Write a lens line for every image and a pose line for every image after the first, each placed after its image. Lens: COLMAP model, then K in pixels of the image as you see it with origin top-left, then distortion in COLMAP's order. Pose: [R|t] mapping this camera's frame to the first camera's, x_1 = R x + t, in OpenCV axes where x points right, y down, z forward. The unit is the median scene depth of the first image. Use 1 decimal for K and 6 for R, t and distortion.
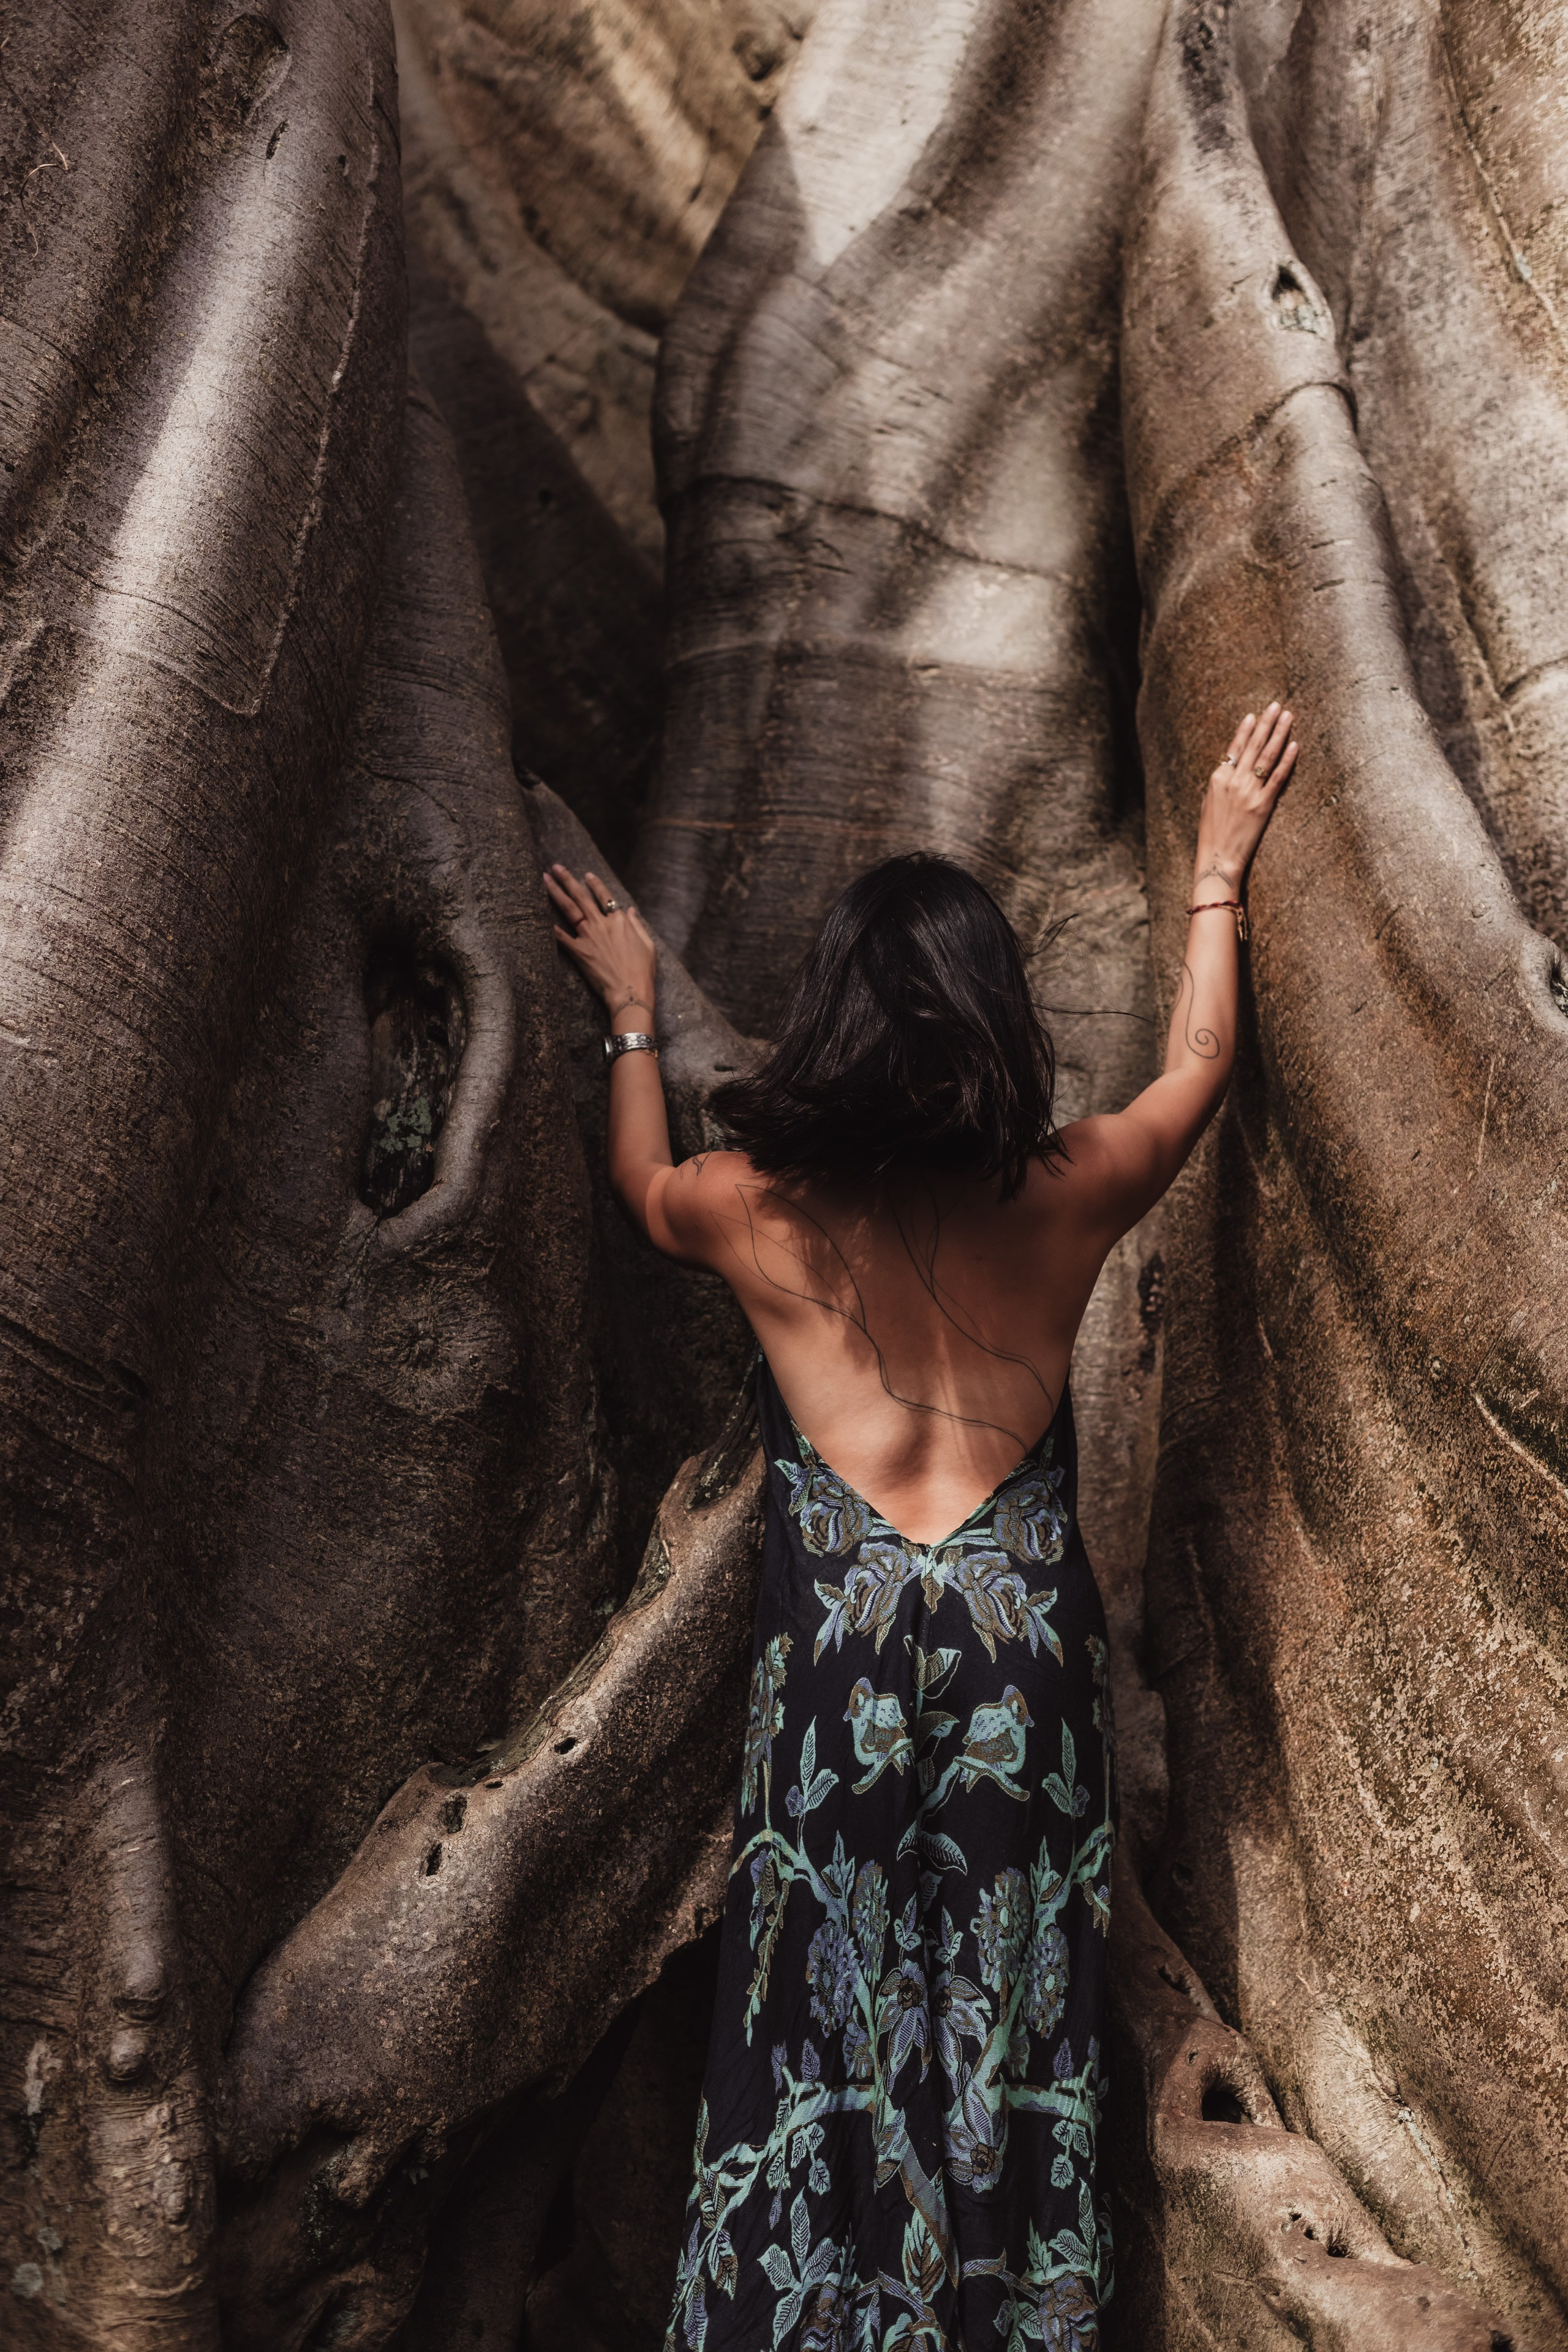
lens RADIAL K [[3375.0, 0, 784.0], [0, 3375.0, 1176.0], [0, 0, 1]] dist [0.000262, -0.013365]
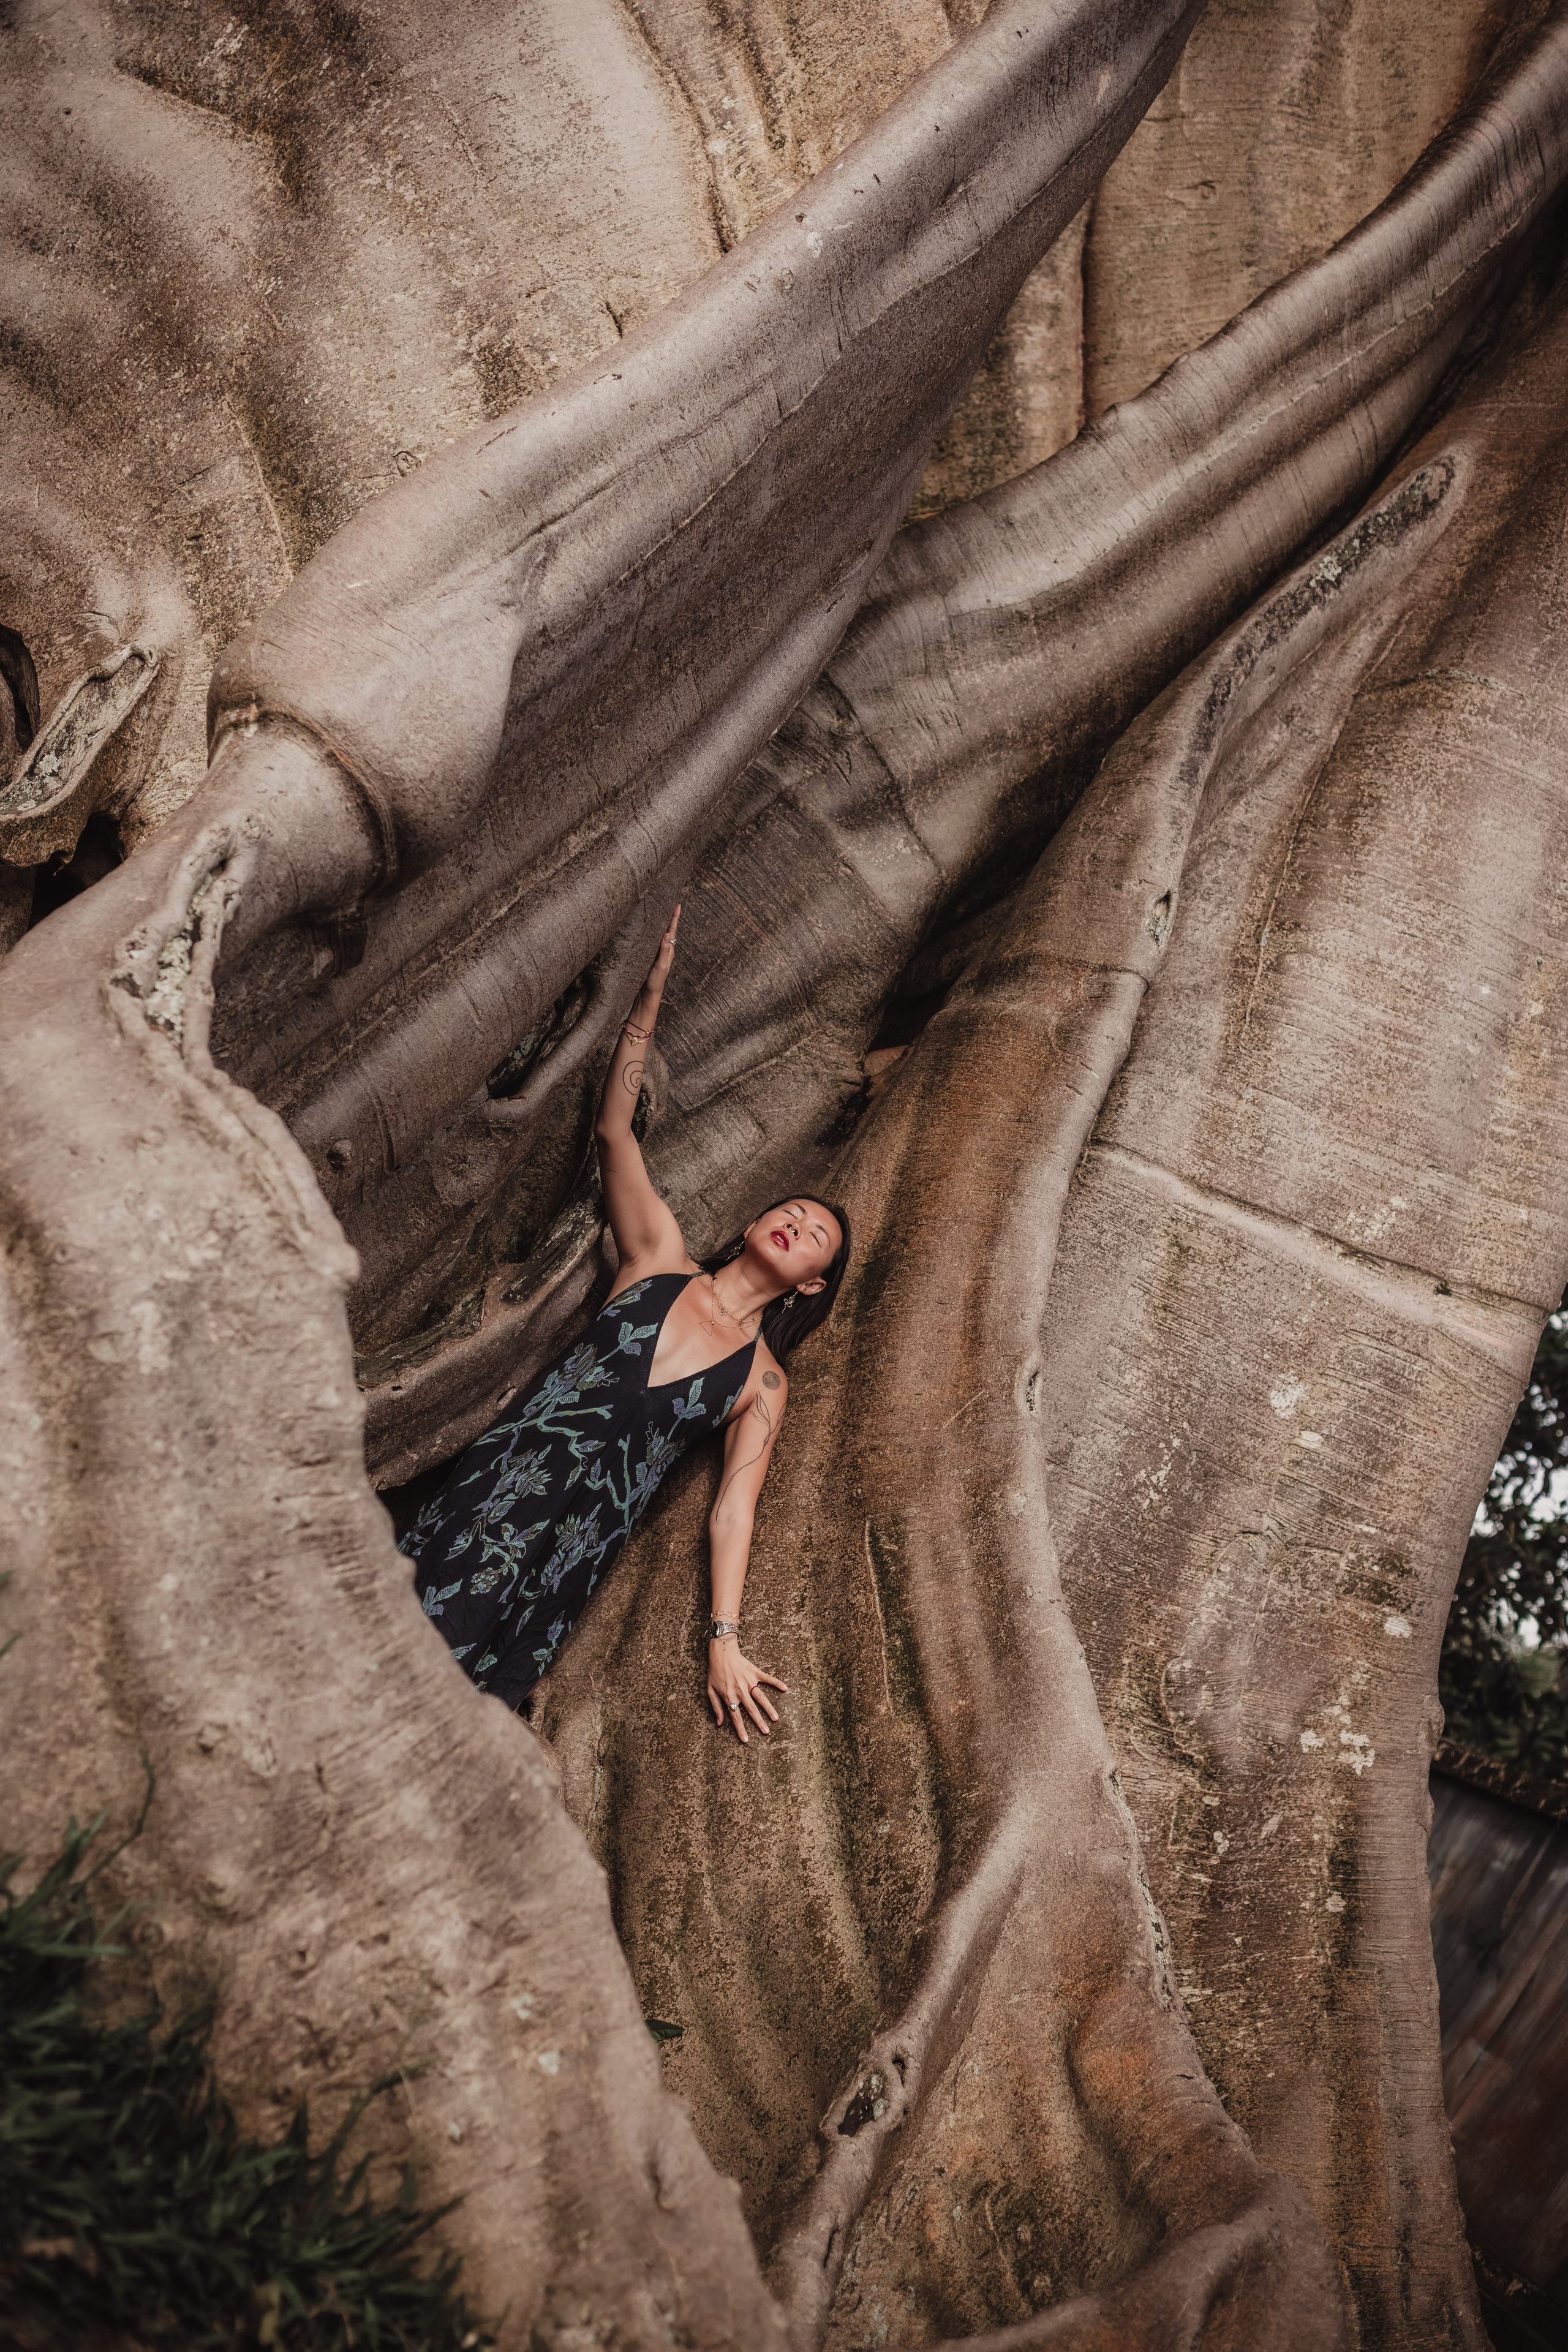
lens RADIAL K [[3348.2, 0, 787.4], [0, 3348.2, 1201.9], [0, 0, 1]] dist [0.036670, -0.107706]
pose [[0.729368, 0.592111, 0.342676, -0.479926], [-0.653793, 0.750775, 0.094297, -0.180152], [-0.201438, -0.292817, 0.934709, -0.599554]]
